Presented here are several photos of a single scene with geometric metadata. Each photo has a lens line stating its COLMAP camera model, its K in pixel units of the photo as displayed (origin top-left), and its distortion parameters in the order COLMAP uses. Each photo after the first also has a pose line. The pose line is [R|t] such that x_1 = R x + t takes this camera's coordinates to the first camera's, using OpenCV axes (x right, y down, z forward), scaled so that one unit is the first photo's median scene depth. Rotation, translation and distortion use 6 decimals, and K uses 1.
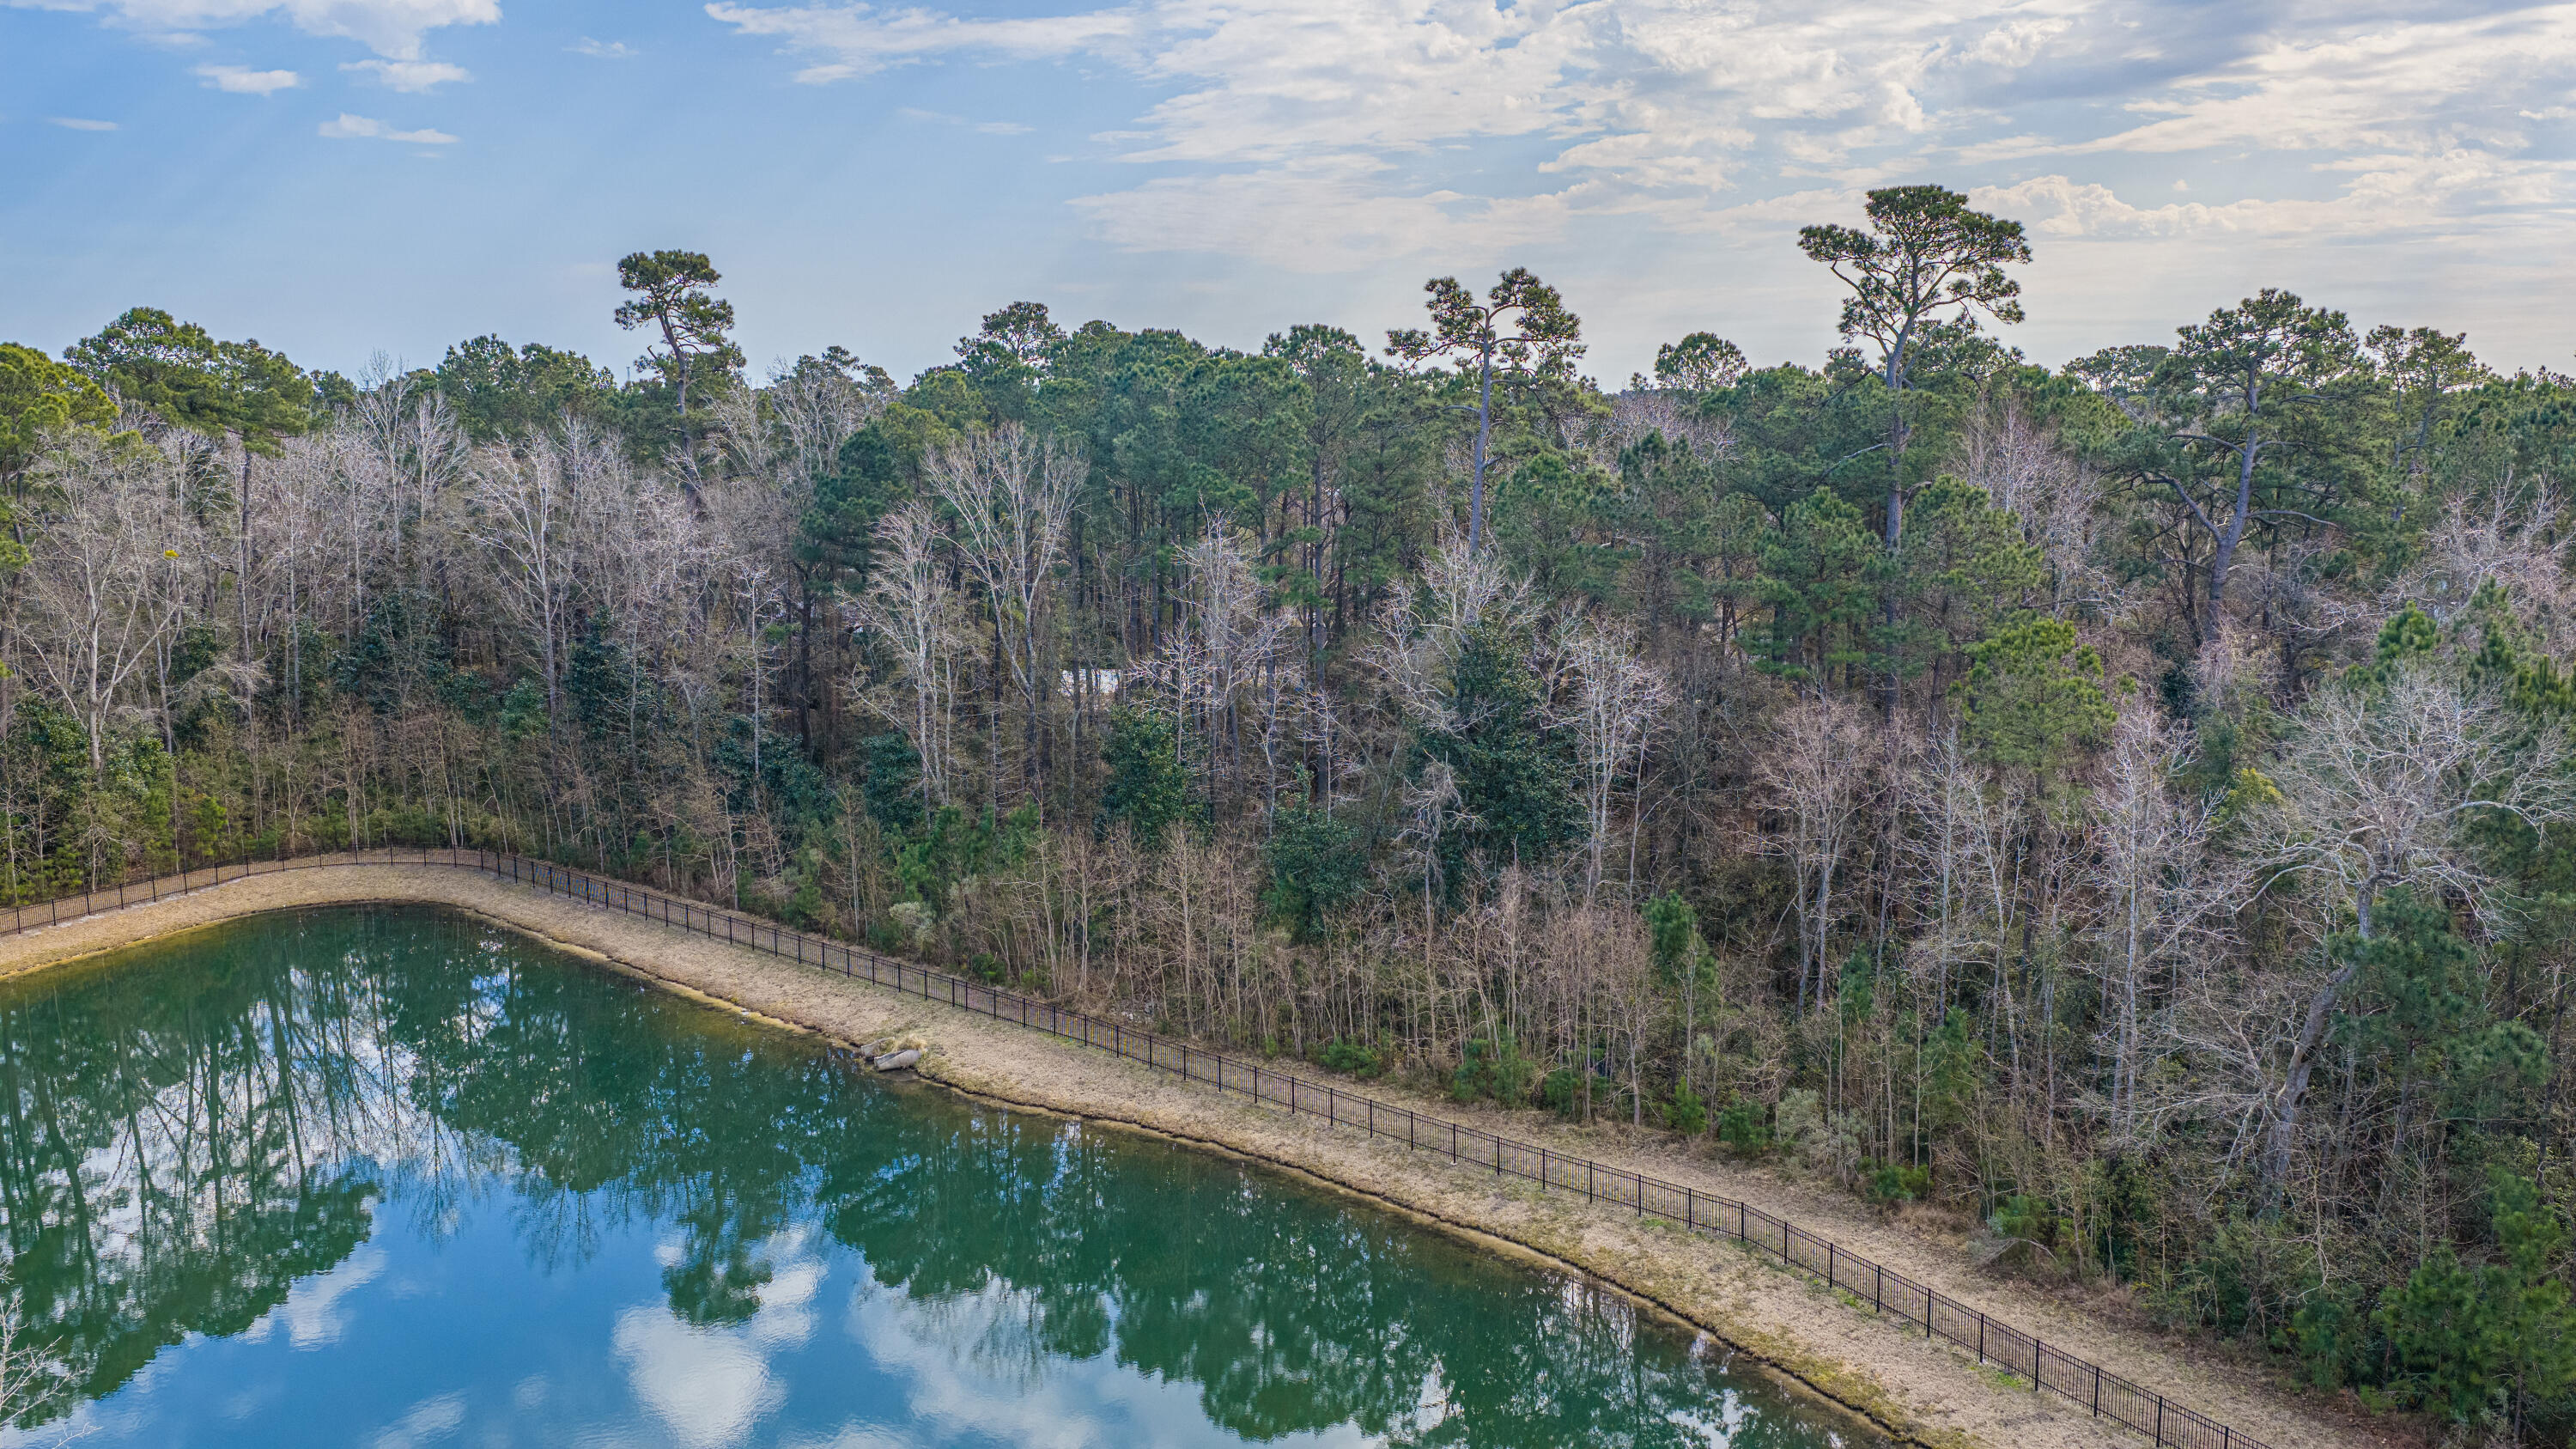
lens RADIAL K [[2116.4, 0, 1301.5], [0, 2116.4, 712.9], [0, 0, 1]] dist [0.028983, -0.057478]
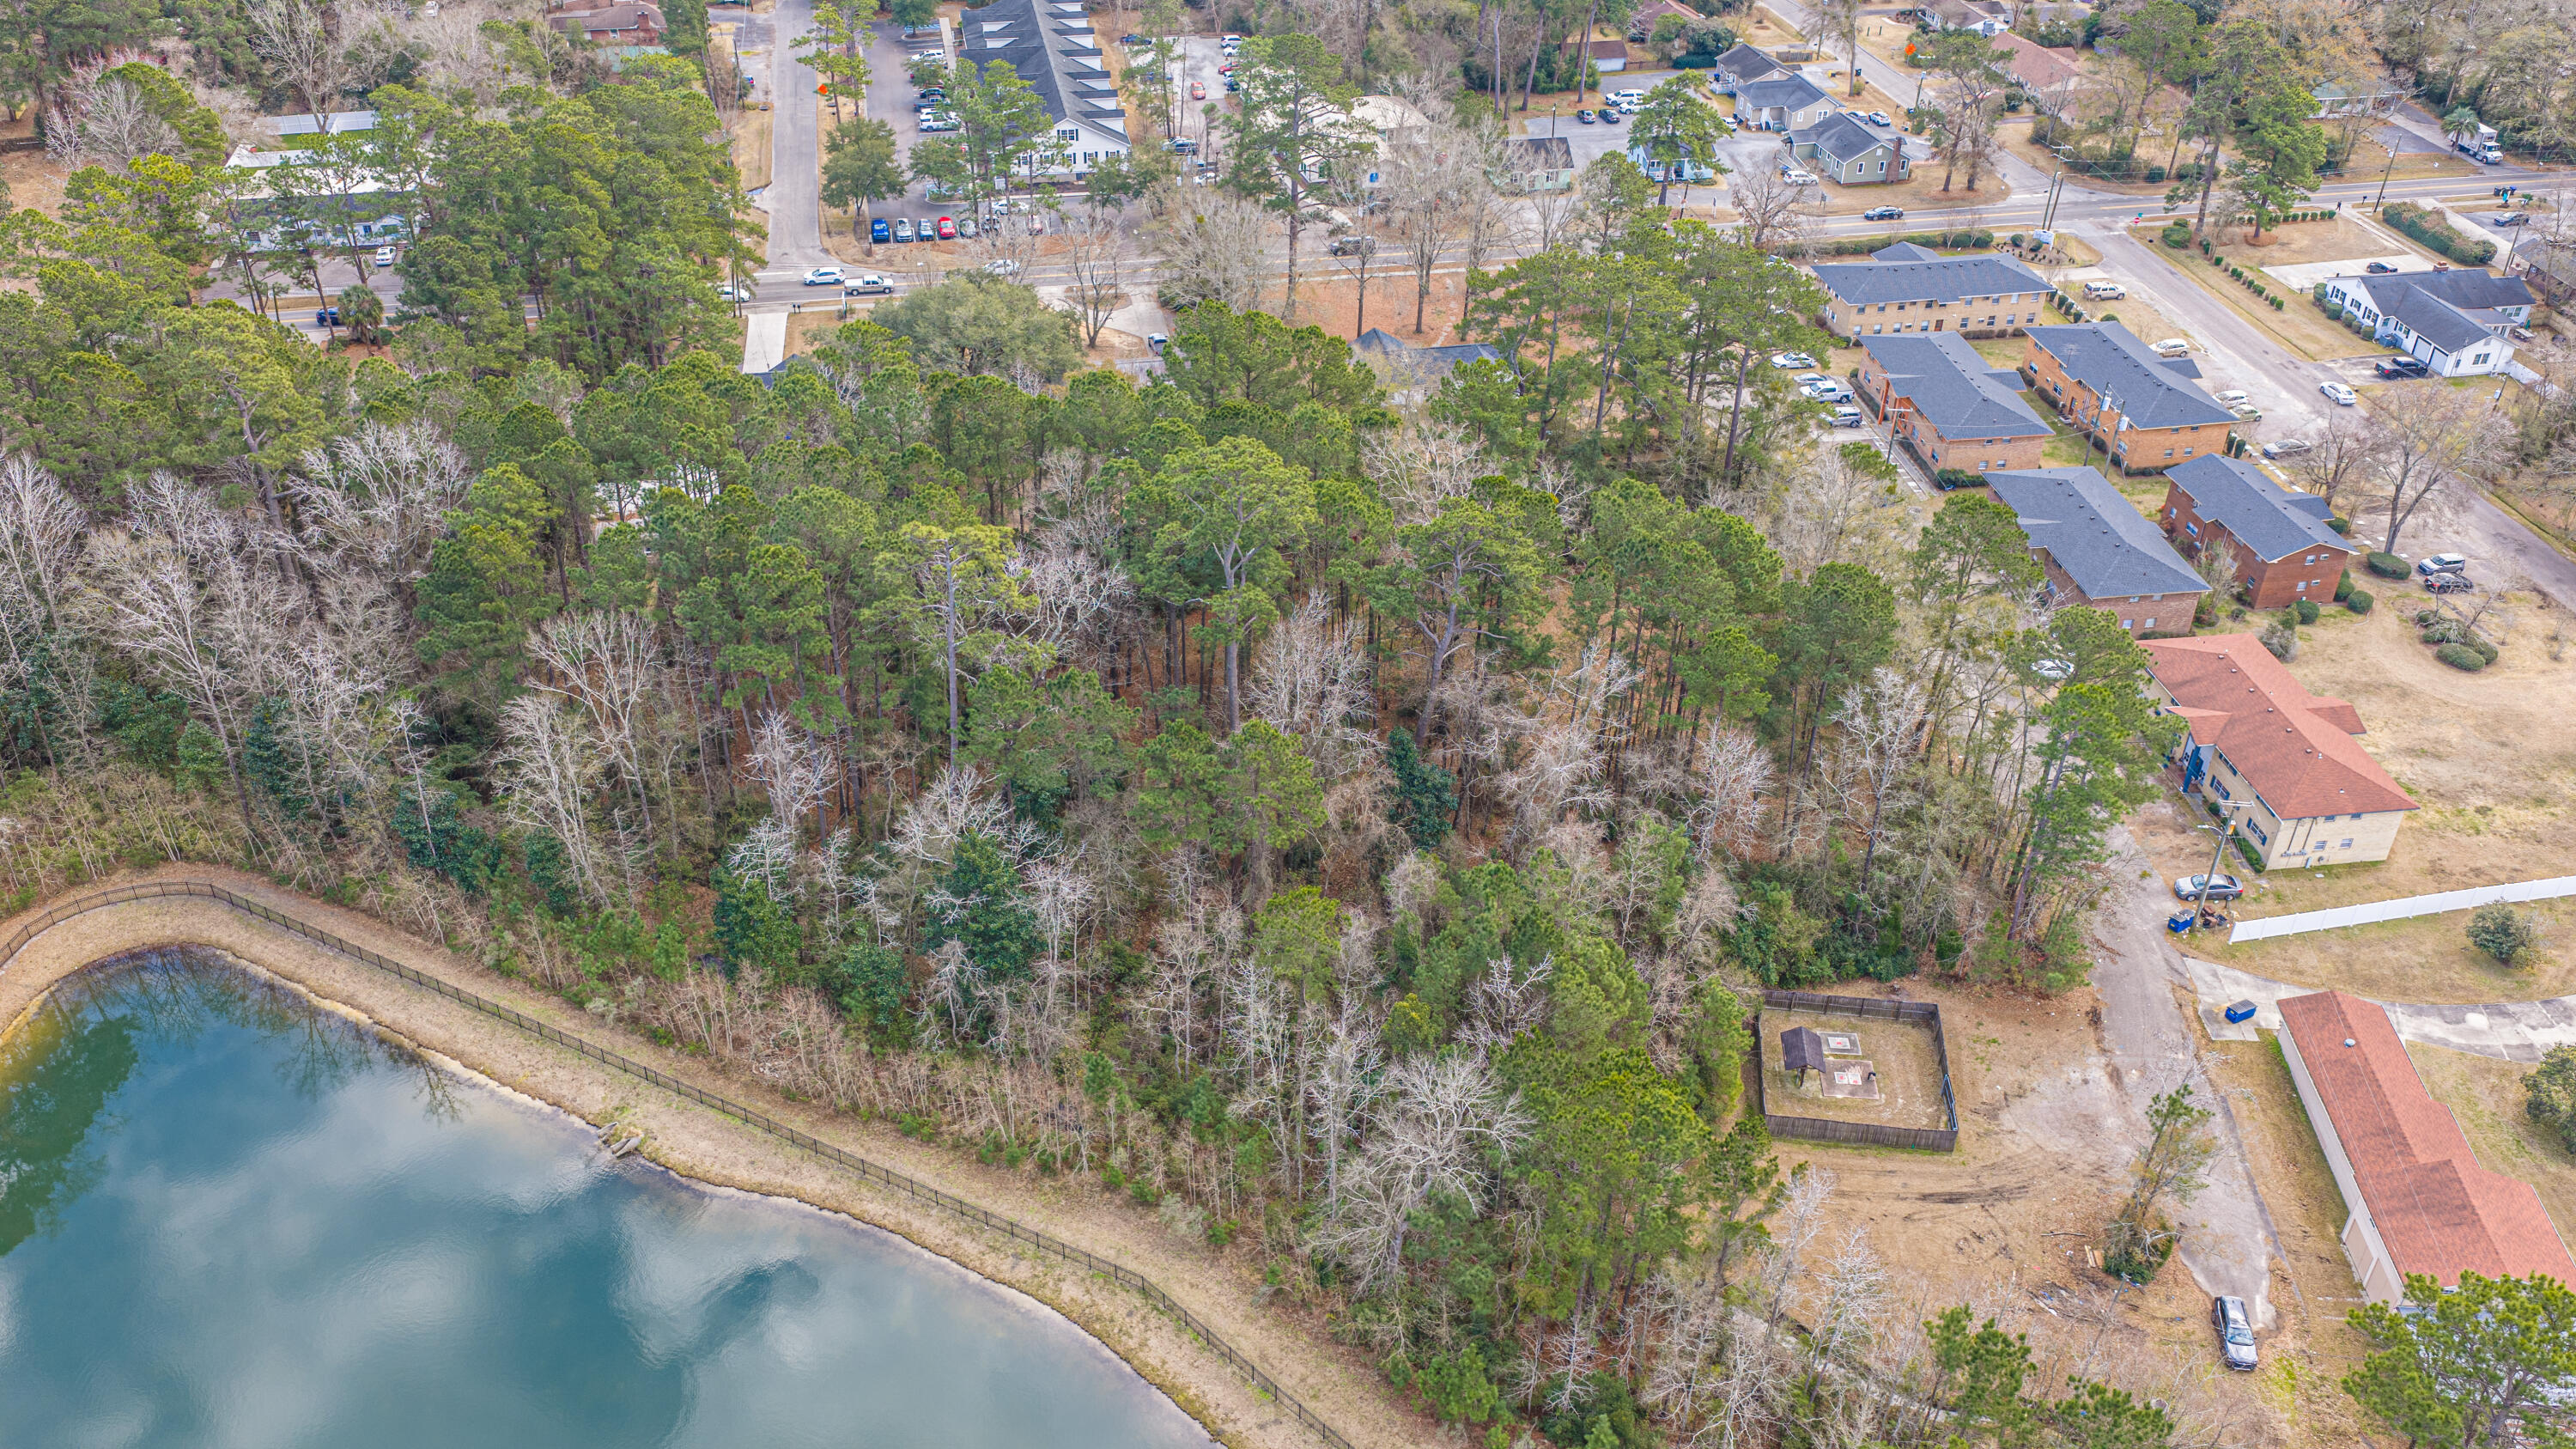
lens RADIAL K [[2115.9, 0, 1290.7], [0, 2115.9, 725.0], [0, 0, 1]] dist [0.025953, -0.049941]
pose [[0.967688, -0.135149, 0.212871, -0.003110], [0.025927, 0.893084, 0.449143, -0.720484], [-0.250813, -0.429111, 0.867731, -0.330132]]
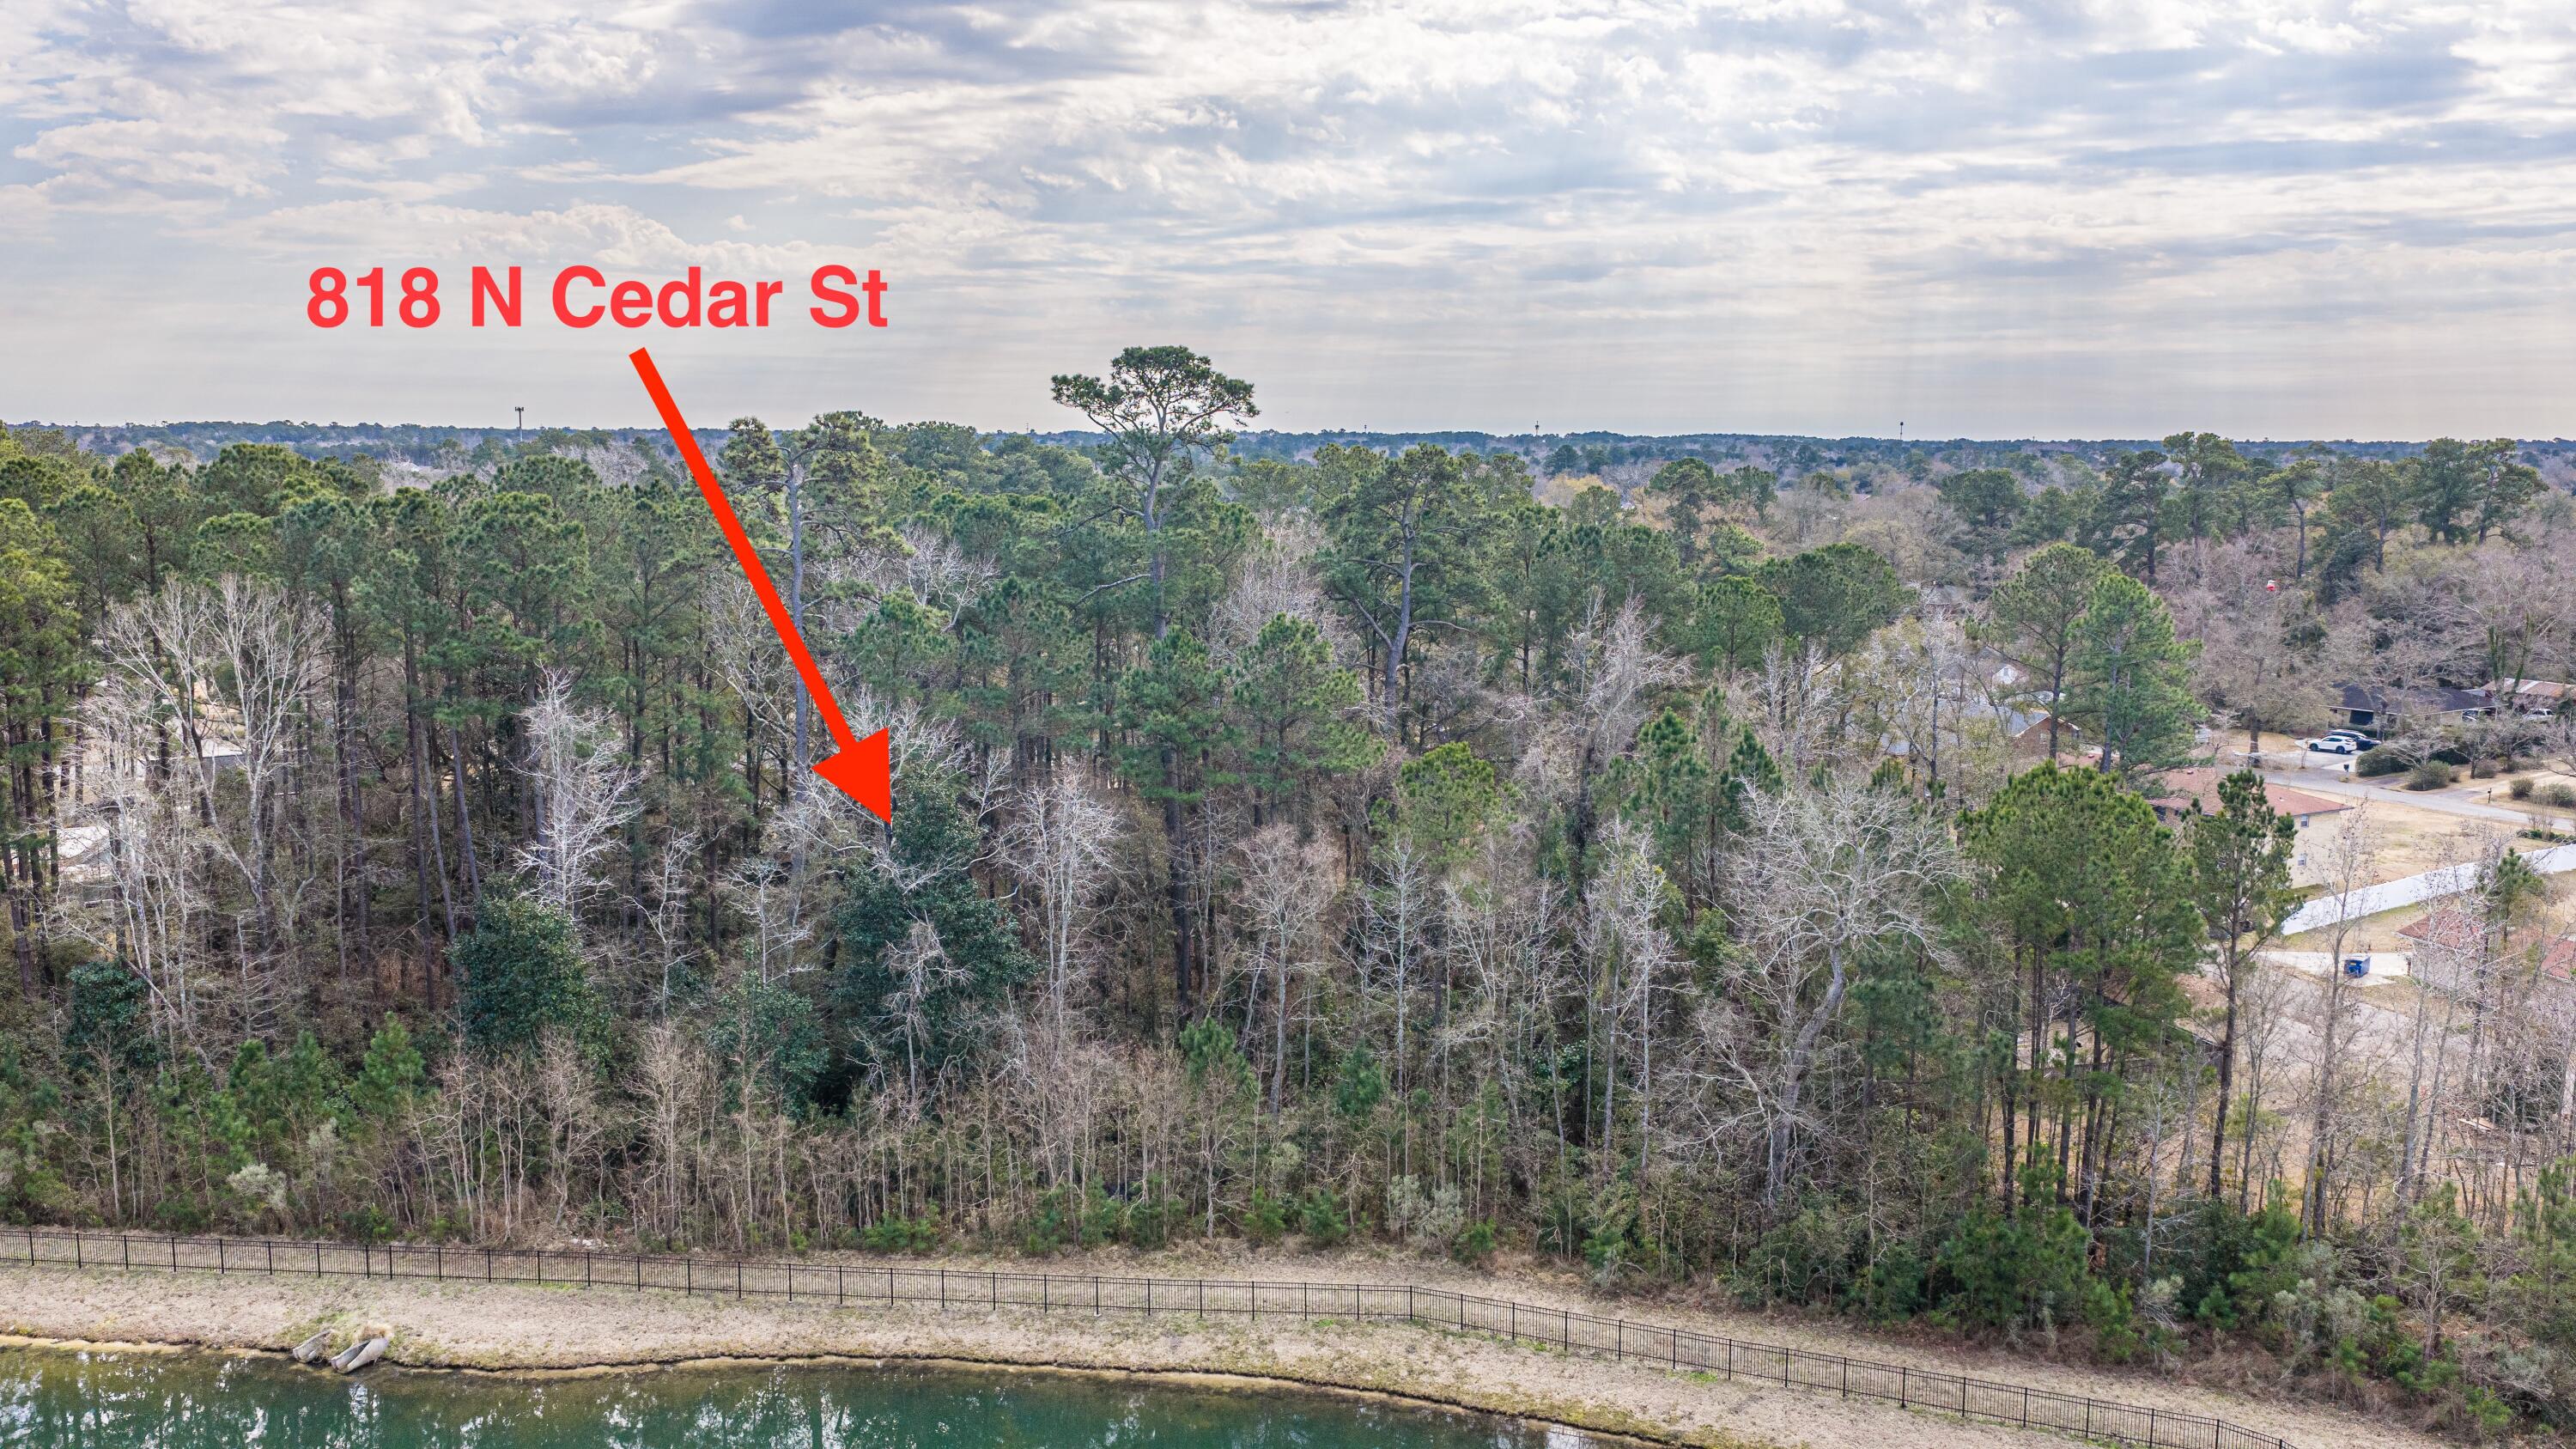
lens RADIAL K [[2121.4, 0, 1283.0], [0, 2121.4, 722.9], [0, 0, 1]] dist [0.031754, -0.060938]
pose [[0.797572, -0.078796, 0.598055, -0.337795], [0.080571, 0.996464, 0.023837, -0.069400], [-0.597818, 0.029175, 0.801101, 0.076381]]
